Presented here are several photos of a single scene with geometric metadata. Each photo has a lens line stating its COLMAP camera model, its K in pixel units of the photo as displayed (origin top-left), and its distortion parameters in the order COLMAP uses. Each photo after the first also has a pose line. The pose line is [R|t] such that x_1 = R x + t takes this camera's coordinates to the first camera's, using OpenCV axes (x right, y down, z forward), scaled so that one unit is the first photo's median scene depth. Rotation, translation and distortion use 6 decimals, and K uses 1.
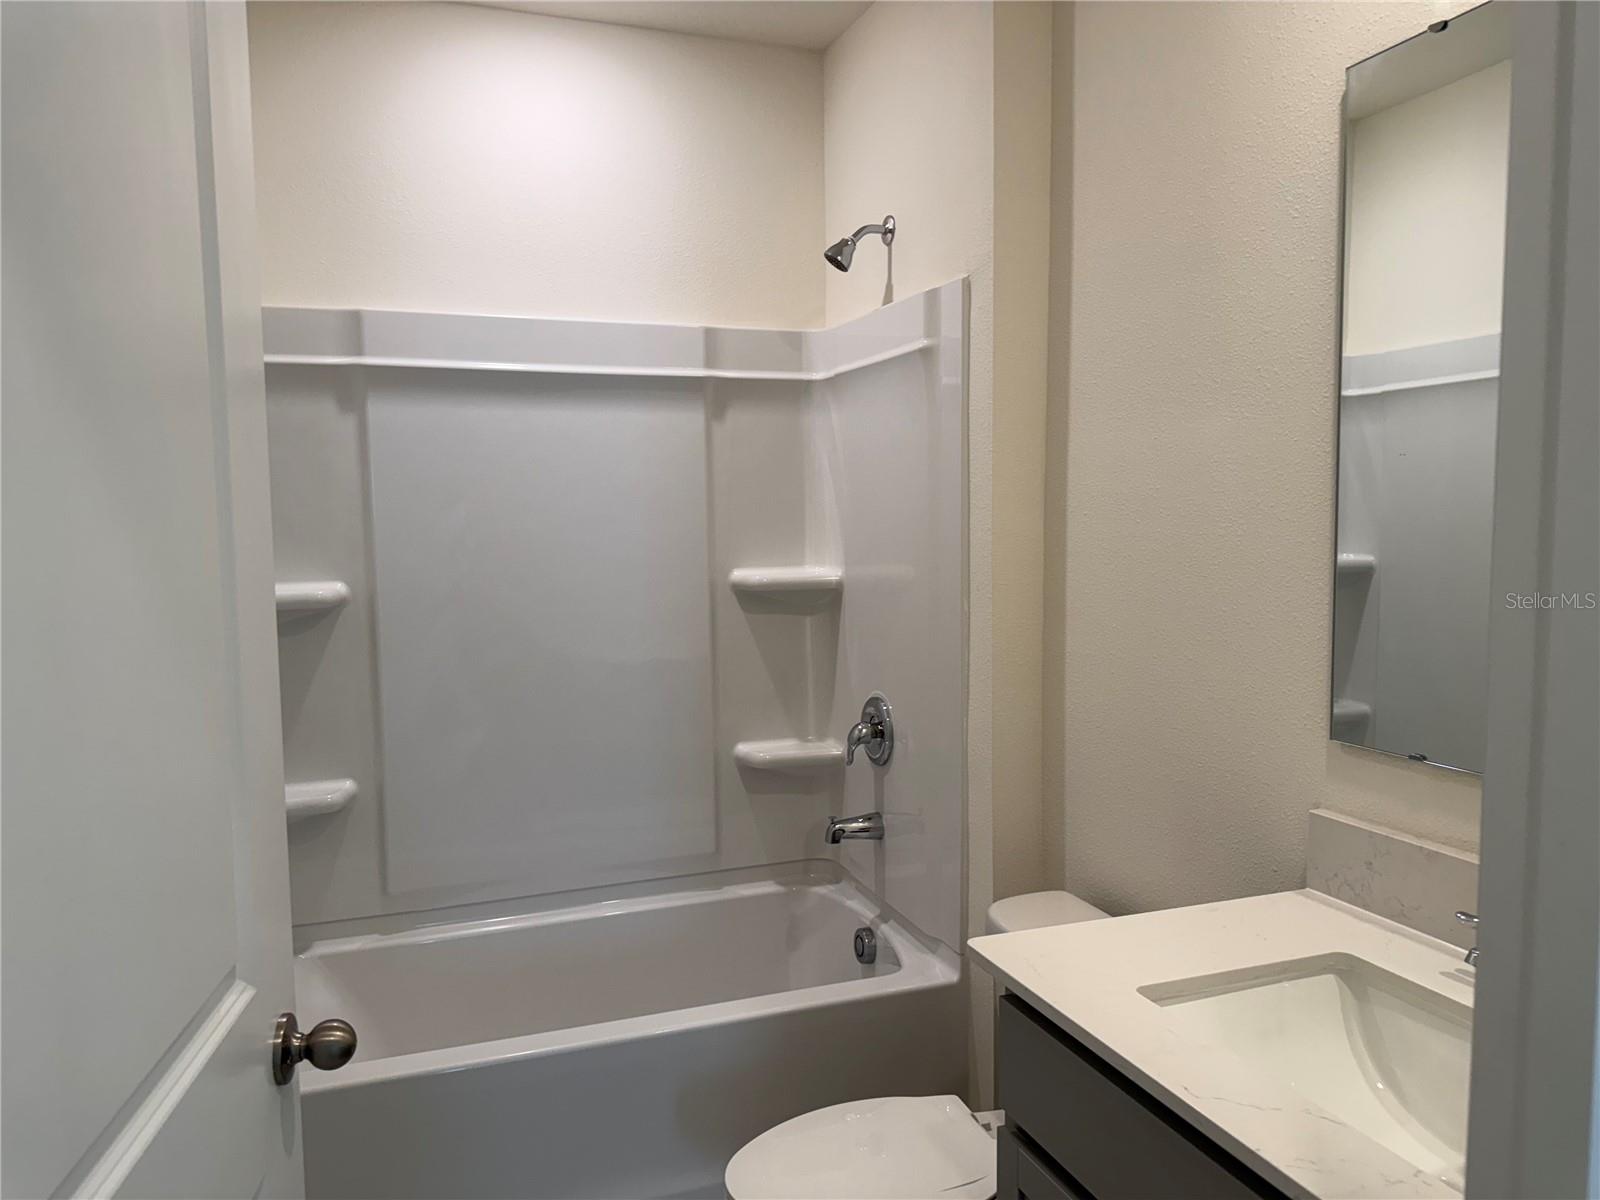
lens RADIAL K [[1126.8, 0, 802.2], [0, 1126.8, 592.3], [0, 0, 1]] dist [0.131896, -0.212441]
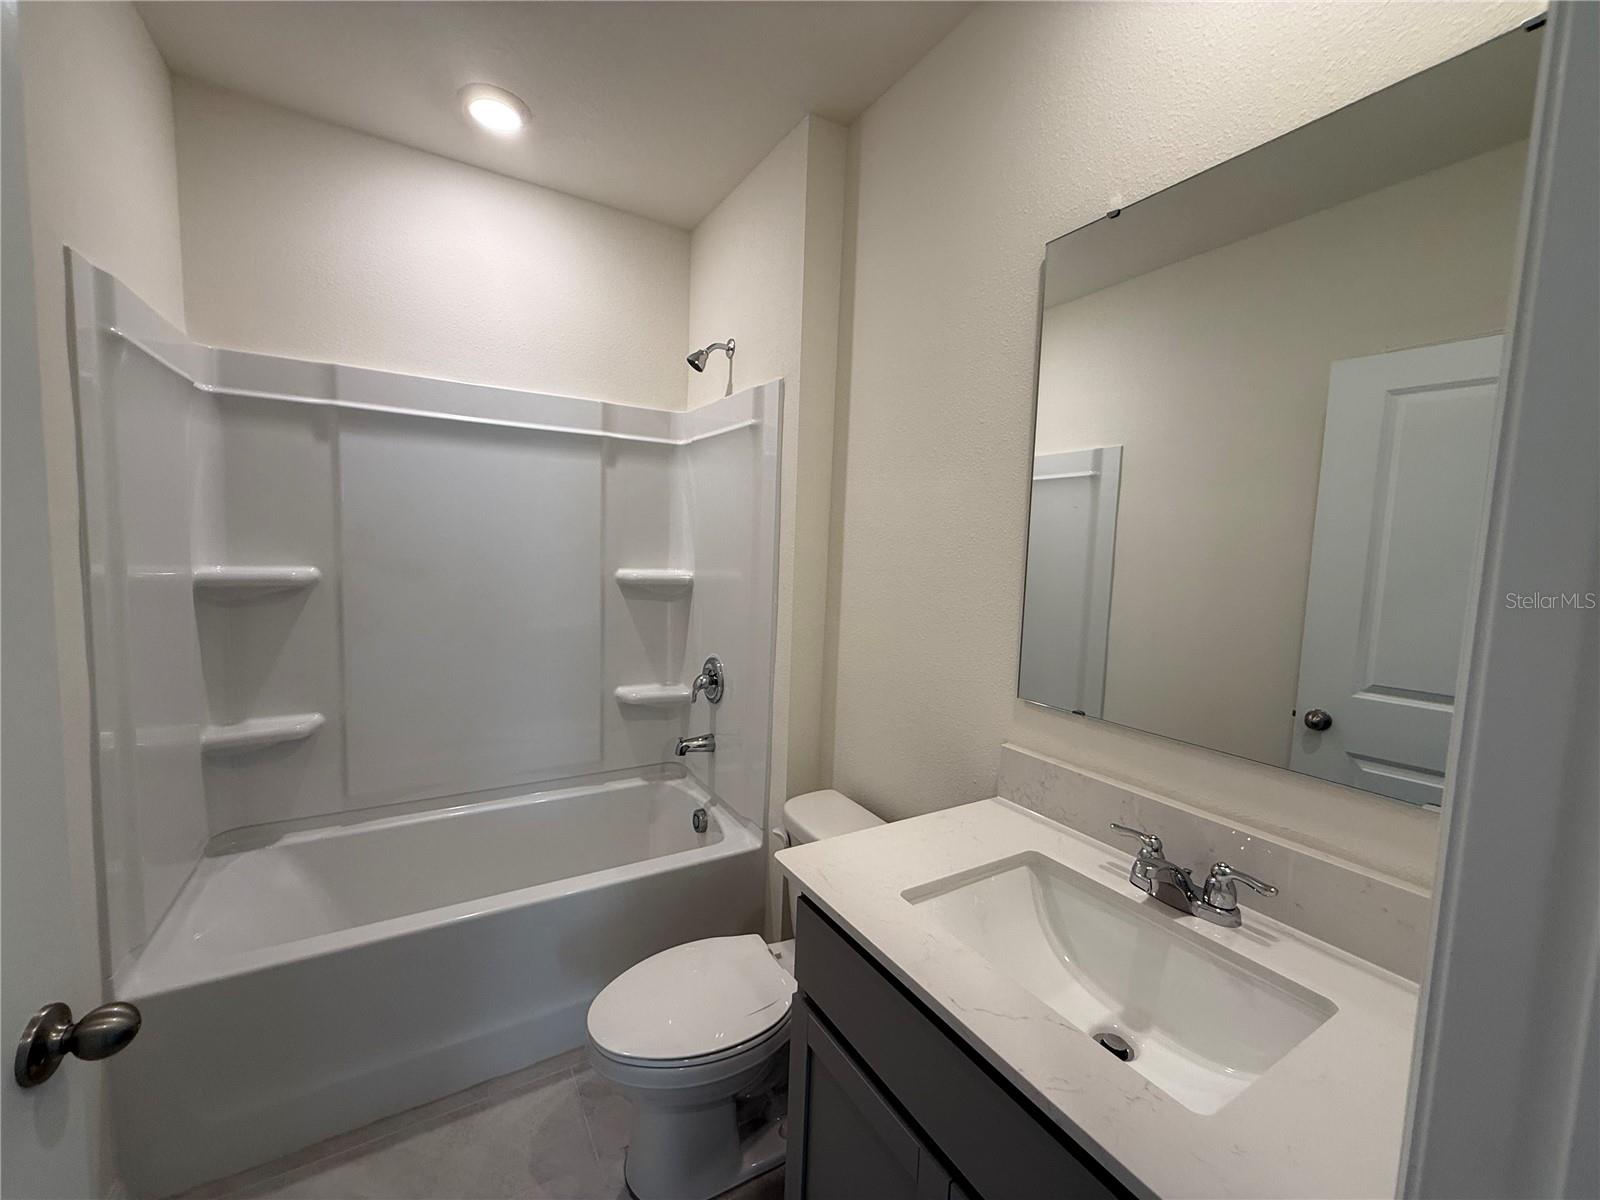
lens RADIAL K [[640.5, 0, 800.0], [0, 640.5, 600.0], [0, 0, 1]] dist [-0.000456, -0.000111]
pose [[0.980519, 0.029814, 0.194147, 0.011309], [-0.033501, 0.999315, 0.015738, -0.001178], [-0.193545, -0.021935, 0.980846, 0.146880]]
